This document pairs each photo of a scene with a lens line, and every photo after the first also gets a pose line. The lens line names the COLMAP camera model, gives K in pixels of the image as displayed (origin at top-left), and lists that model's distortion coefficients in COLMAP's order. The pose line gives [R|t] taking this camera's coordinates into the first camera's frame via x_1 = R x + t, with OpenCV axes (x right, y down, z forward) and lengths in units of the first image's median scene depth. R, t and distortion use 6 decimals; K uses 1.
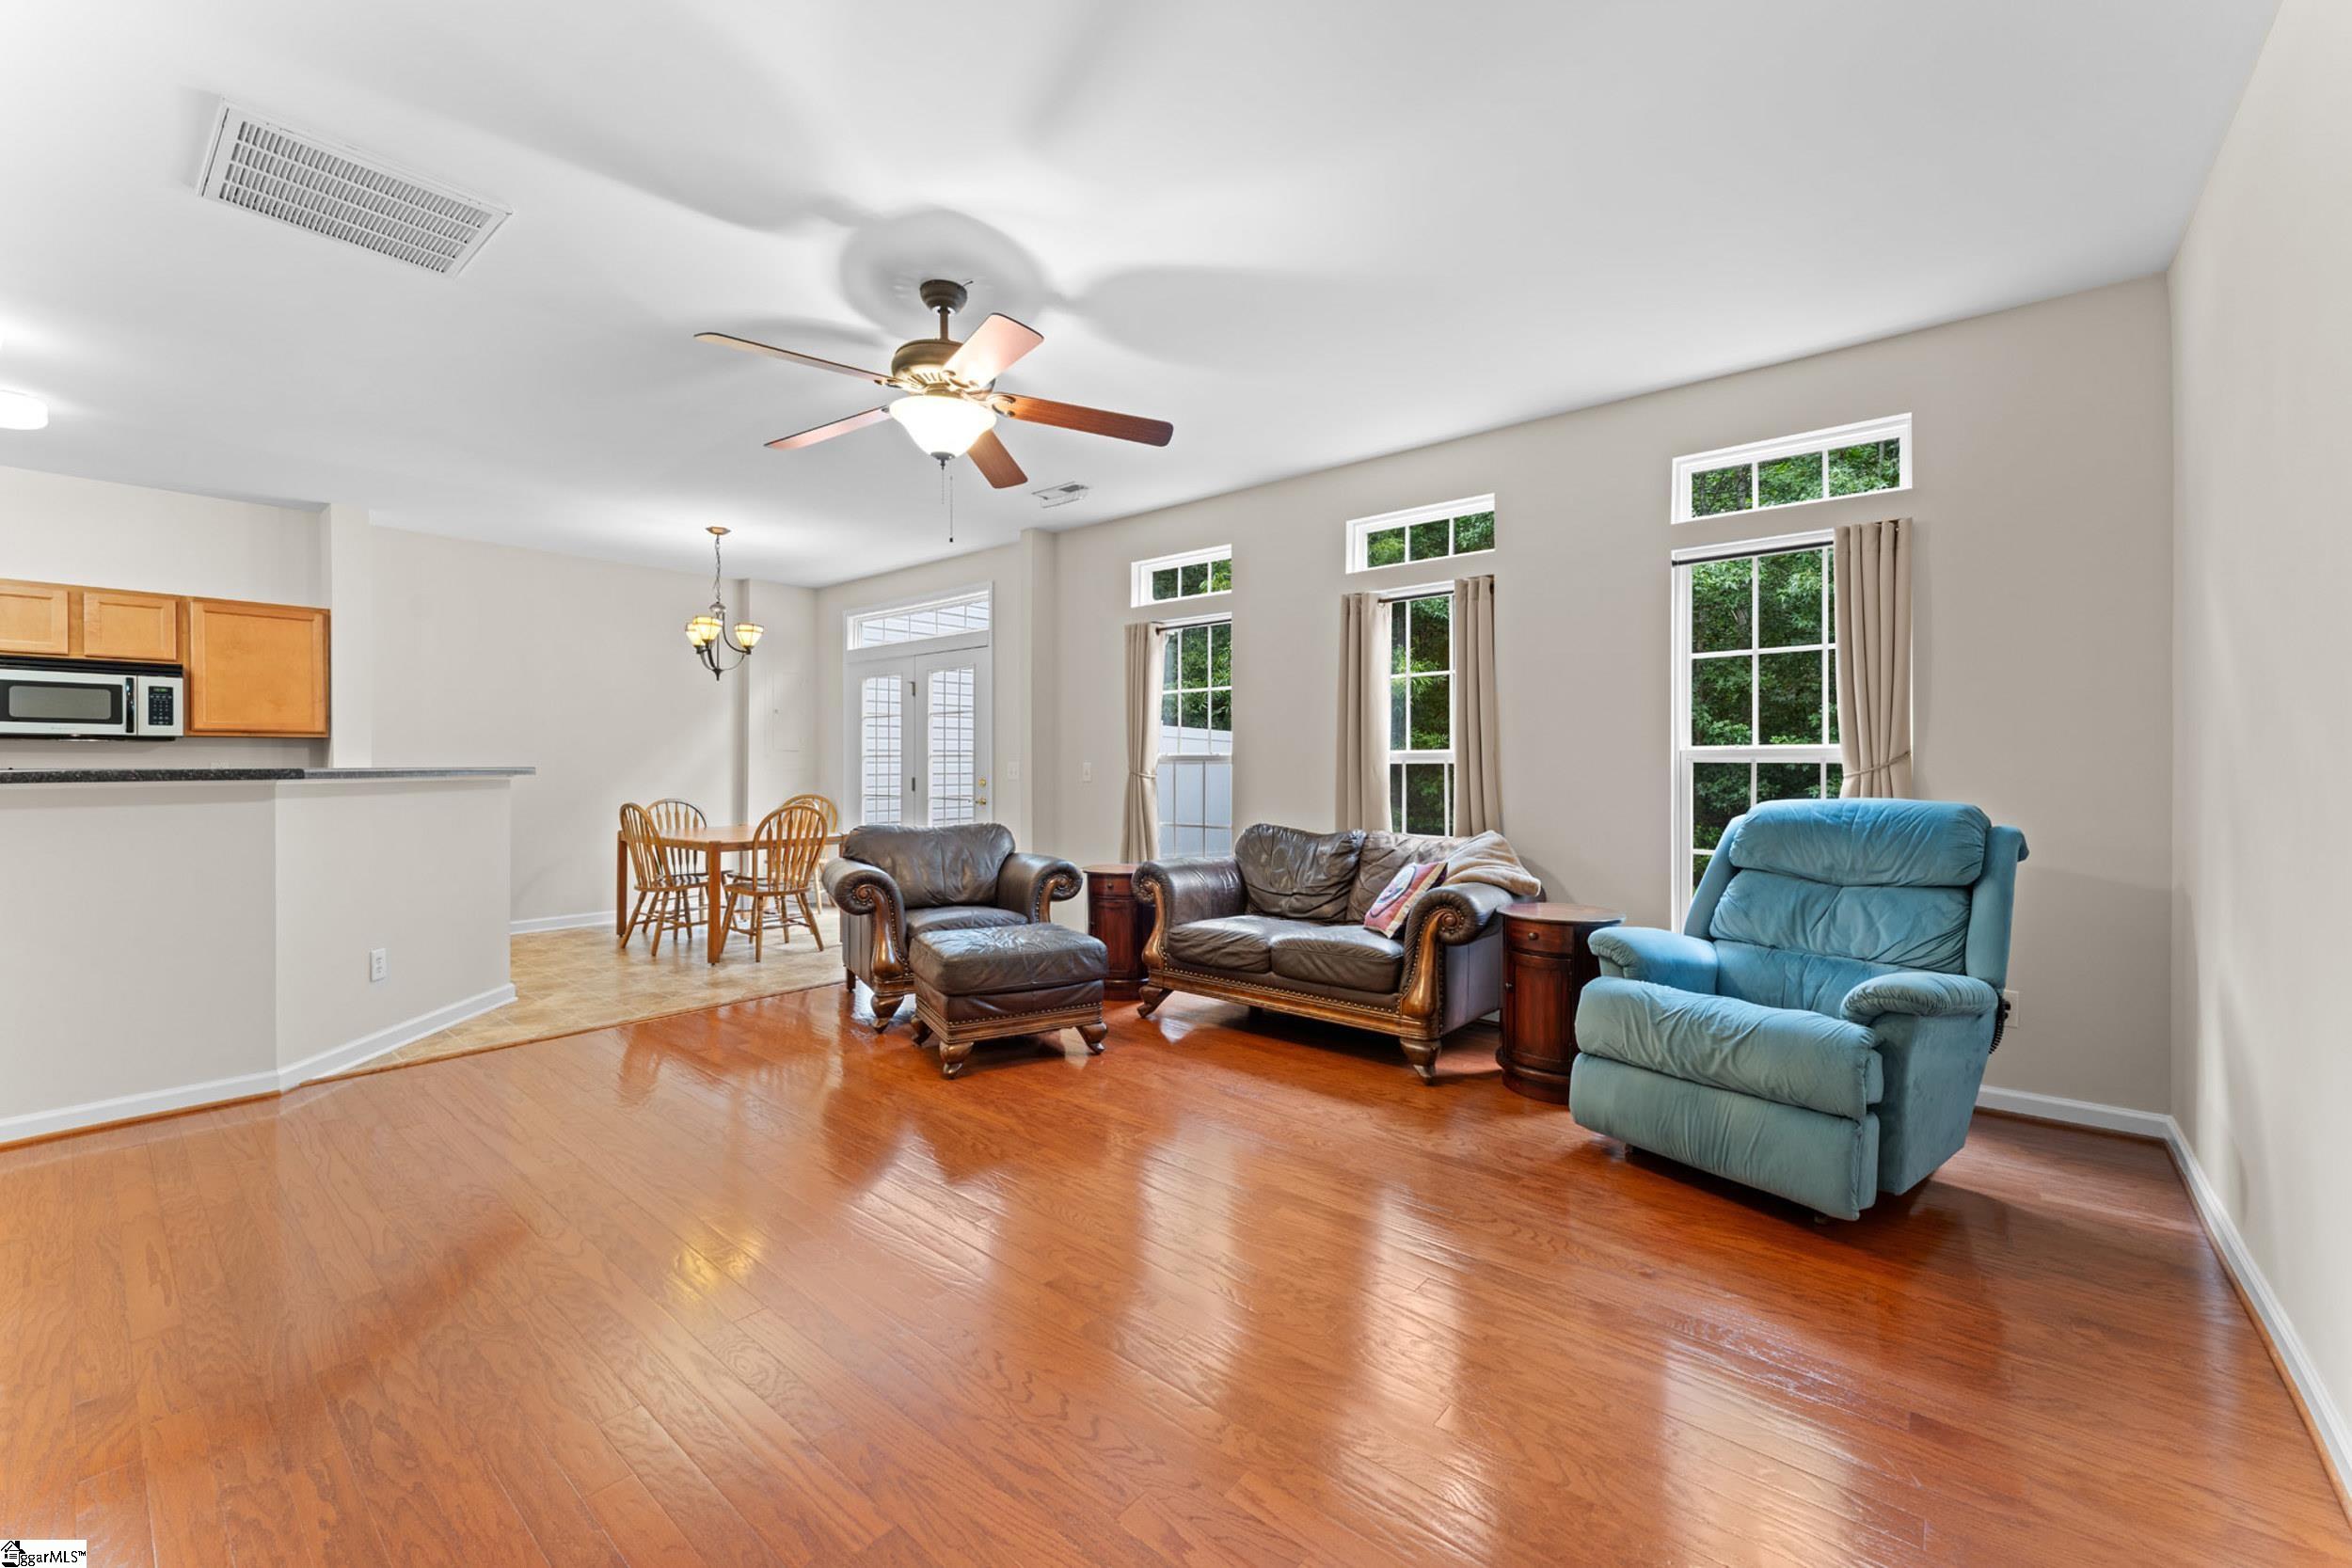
lens RADIAL K [[936.5, 0, 1177.6], [0, 936.5, 758.2], [0, 0, 1]] dist [-0.002261, 0.000574]
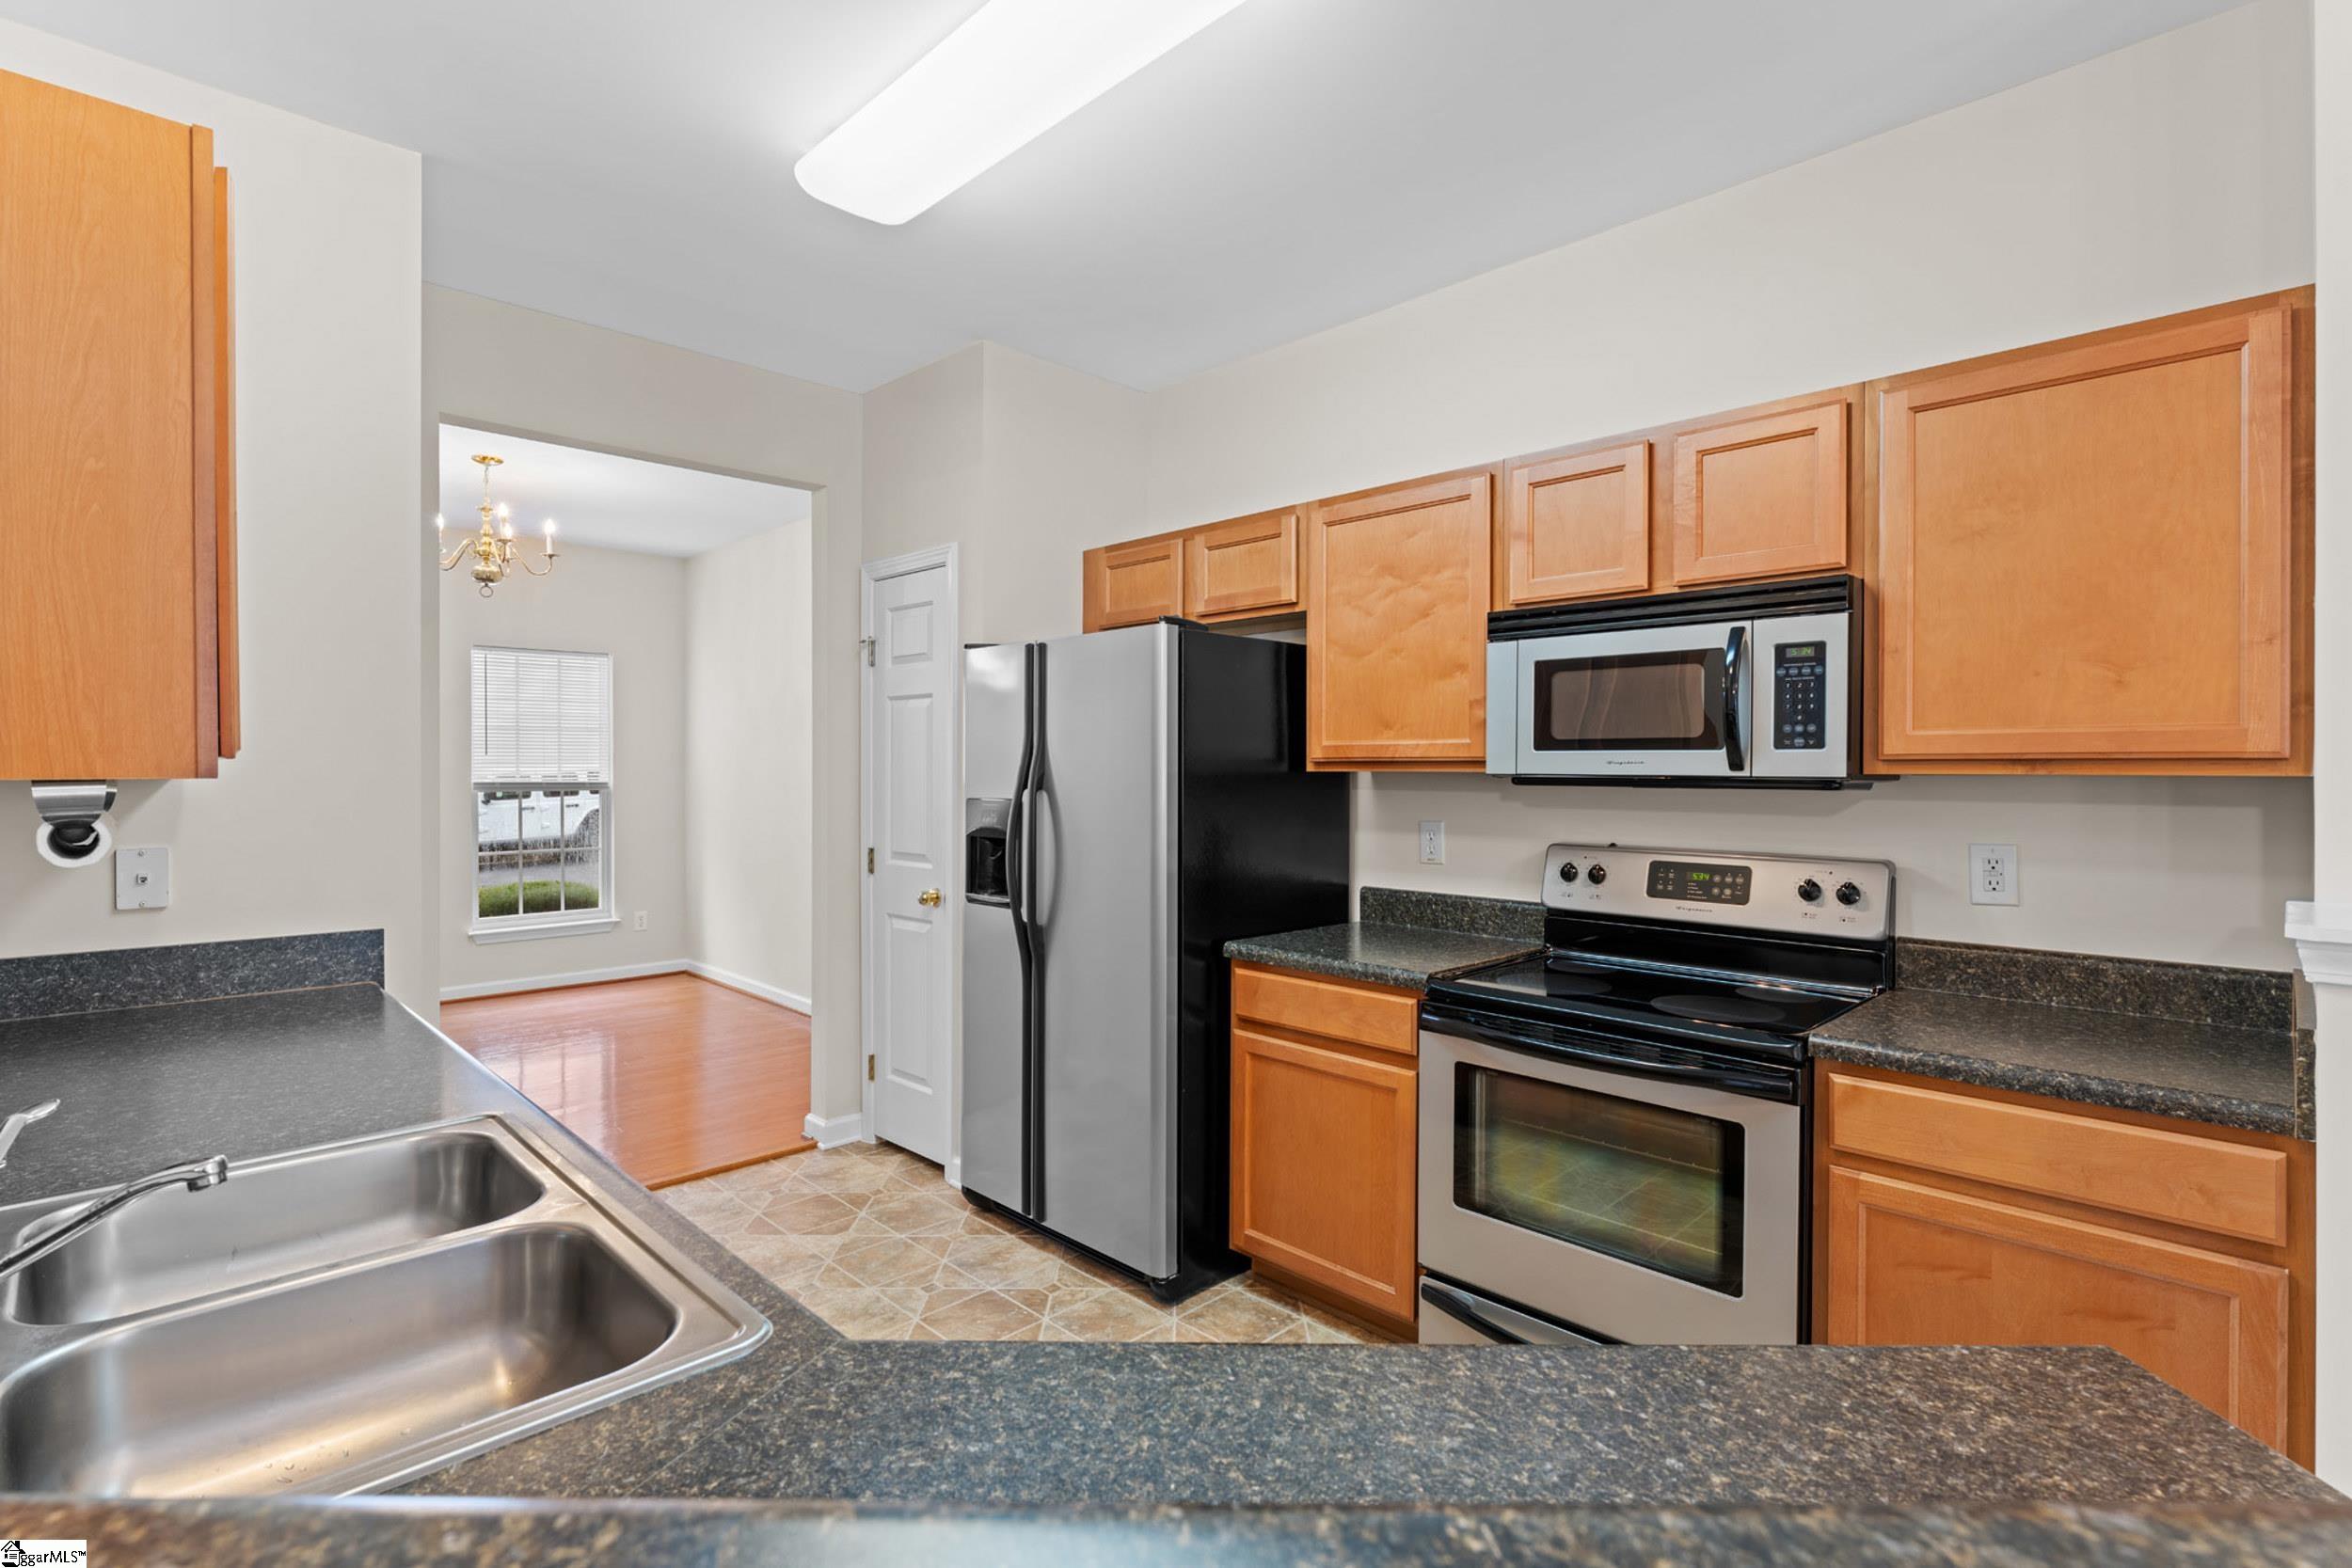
lens RADIAL K [[1094.3, 0, 1173.3], [0, 1094.3, 773.0], [0, 0, 1]] dist [0.000130, -0.000076]
pose [[-0.113065, 0.002069, -0.993585, -0.629496], [0.001579, 0.999997, 0.001903, -0.026741], [0.993586, -0.001354, -0.113068, 0.796878]]
